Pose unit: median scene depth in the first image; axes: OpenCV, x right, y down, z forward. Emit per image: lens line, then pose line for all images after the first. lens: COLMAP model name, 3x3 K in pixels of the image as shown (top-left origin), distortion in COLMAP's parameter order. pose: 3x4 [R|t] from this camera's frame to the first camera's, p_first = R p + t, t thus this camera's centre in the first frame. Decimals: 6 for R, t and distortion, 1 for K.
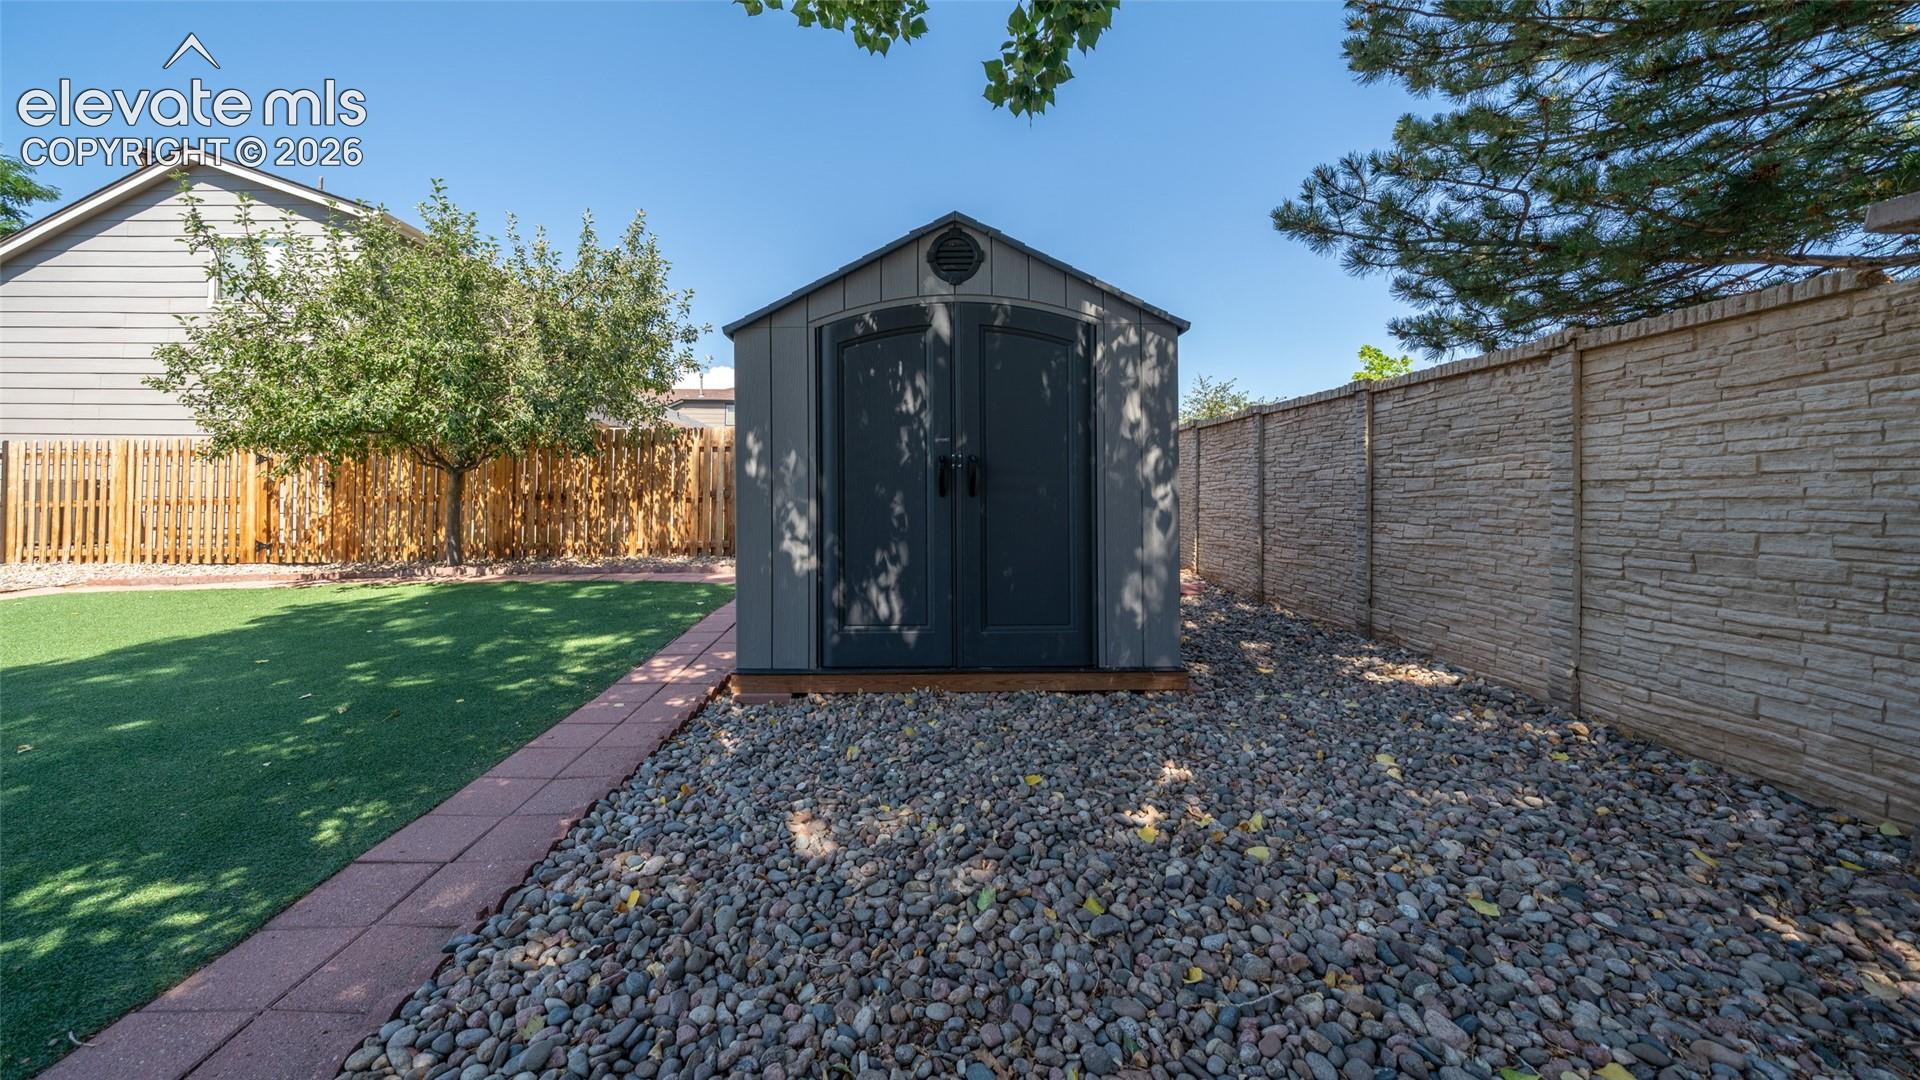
lens RADIAL K [[682.1, 0, 921.1], [0, 682.1, 486.7], [0, 0, 1]] dist [-0.001713, -0.000104]
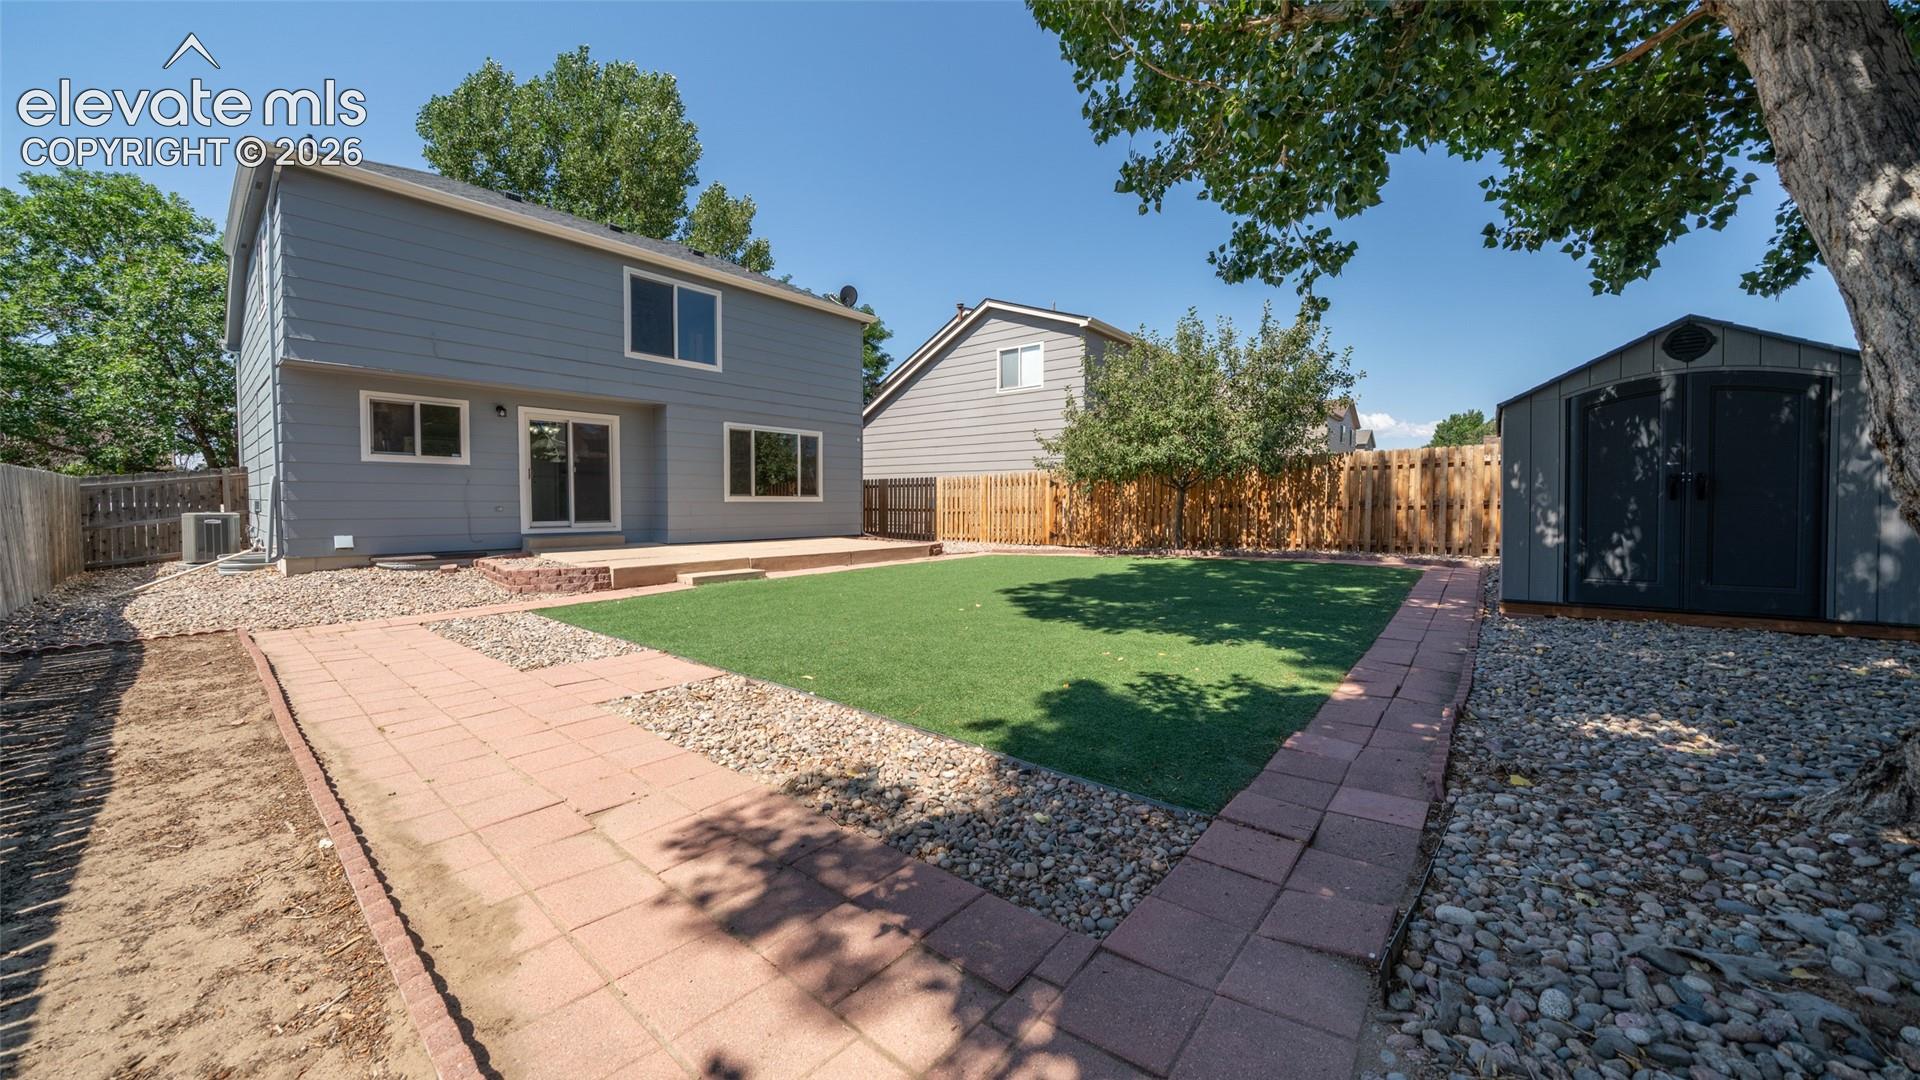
lens RADIAL K [[672.9, 0, 957.1], [0, 672.9, 524.8], [0, 0, 1]] dist [-0.002457, -0.000295]
pose [[0.782354, 0.016518, -0.622615, -0.123323], [0.006052, 0.999399, 0.034119, 0.004140], [0.622805, -0.030461, 0.781784, -0.515861]]
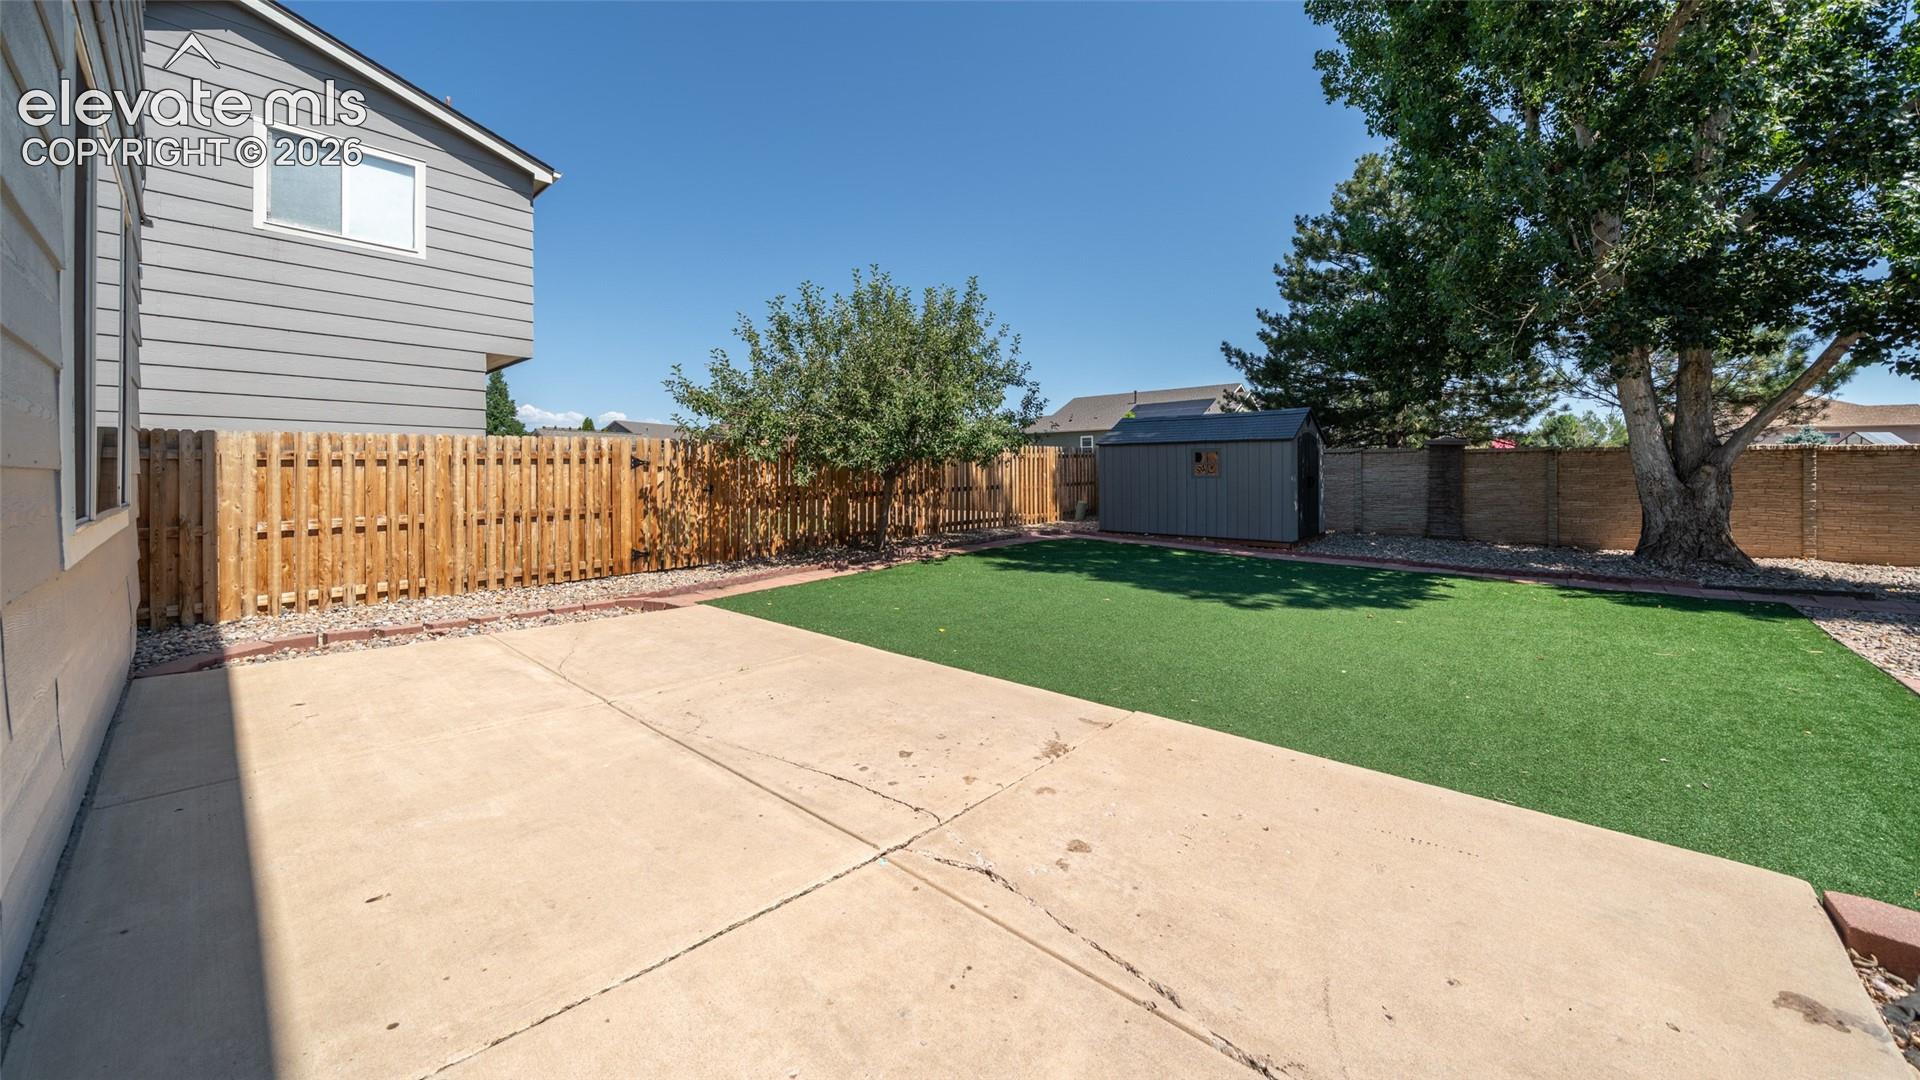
lens RADIAL K [[674.4, 0, 966.2], [0, 674.4, 474.1], [0, 0, 1]] dist [-0.002998, -0.000278]
pose [[0.641702, -0.007052, 0.766922, -1.556614], [-0.000070, 0.999957, 0.009254, -0.037307], [-0.766954, -0.005992, 0.641674, 0.052292]]
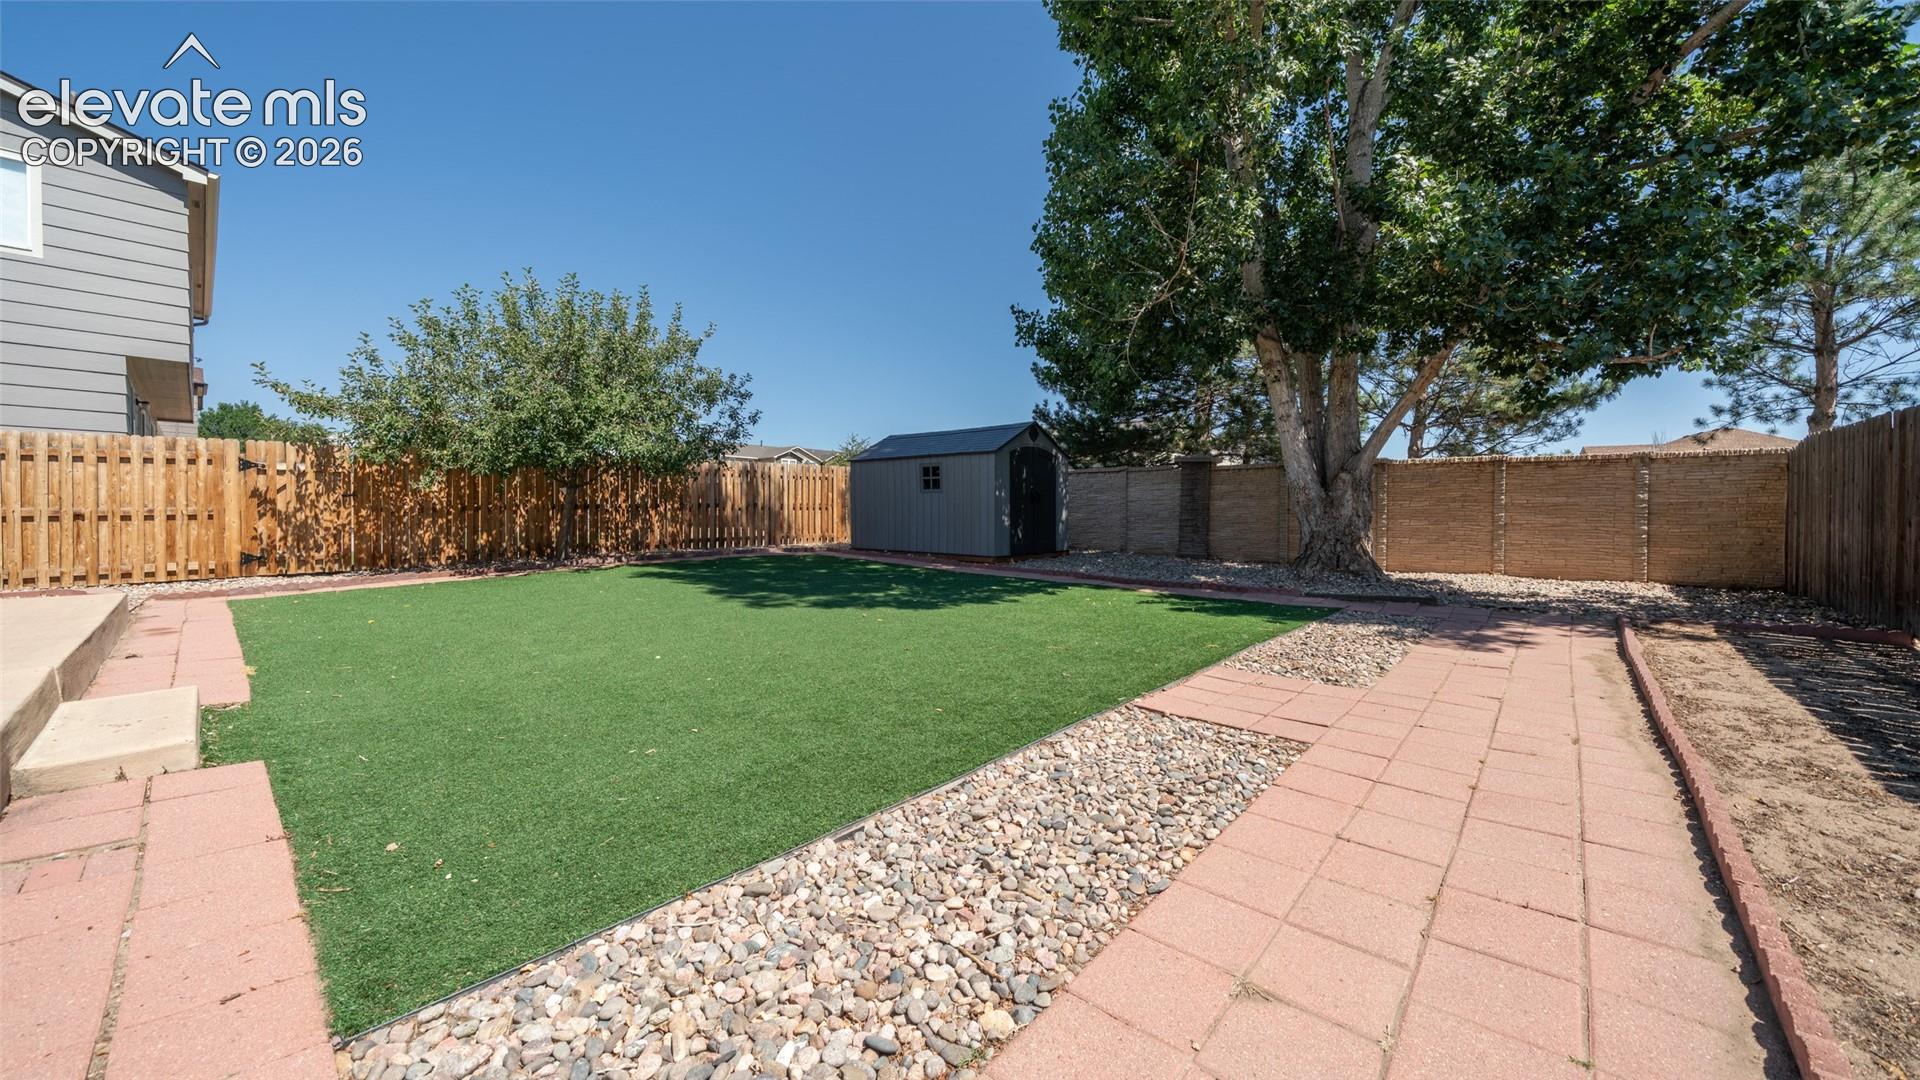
lens RADIAL K [[672.9, 0, 957.1], [0, 672.9, 524.8], [0, 0, 1]] dist [-0.002457, -0.000295]
pose [[0.647842, -0.017738, 0.761568, -1.161556], [-0.004856, 0.999612, 0.027413, 0.012586], [-0.761759, -0.021457, 0.647505, -0.377381]]
